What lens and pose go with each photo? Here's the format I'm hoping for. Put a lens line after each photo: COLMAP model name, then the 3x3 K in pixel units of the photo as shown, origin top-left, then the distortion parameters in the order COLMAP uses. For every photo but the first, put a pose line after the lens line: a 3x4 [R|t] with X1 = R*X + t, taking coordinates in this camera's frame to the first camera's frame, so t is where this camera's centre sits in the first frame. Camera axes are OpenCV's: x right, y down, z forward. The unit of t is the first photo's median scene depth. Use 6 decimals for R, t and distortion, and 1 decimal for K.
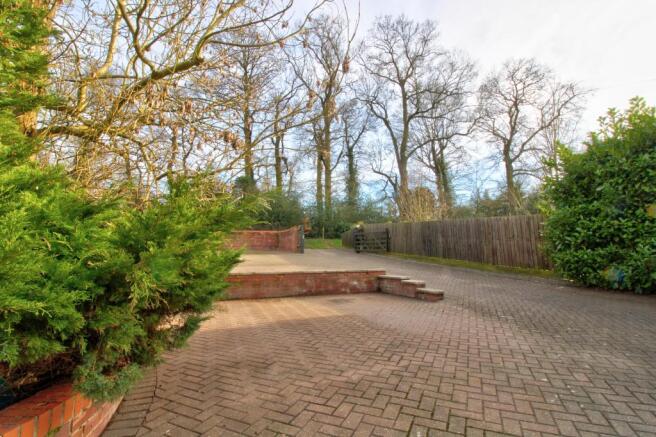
lens RADIAL K [[306.0, 0, 328.1], [0, 306.0, 215.8], [0, 0, 1]] dist [-0.001250, -0.000030]
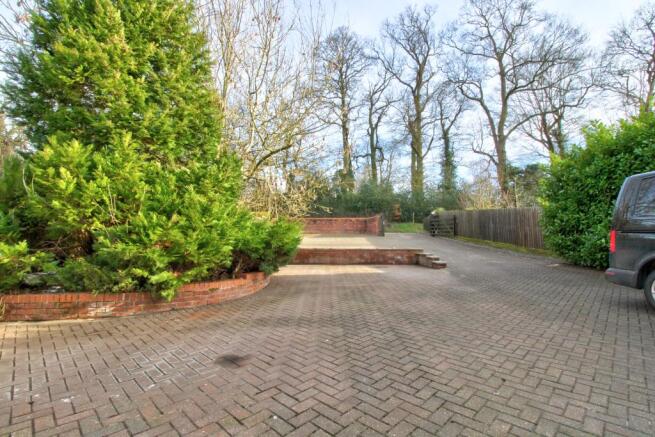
lens RADIAL K [[305.5, 0, 327.6], [0, 305.5, 215.8], [0, 0, 1]] dist [-0.001250, -0.000030]
pose [[0.940330, -0.017781, -0.339800, 0.053910], [0.036987, 0.998058, 0.050127, -0.012672], [0.338249, -0.059704, 0.939161, -0.094174]]
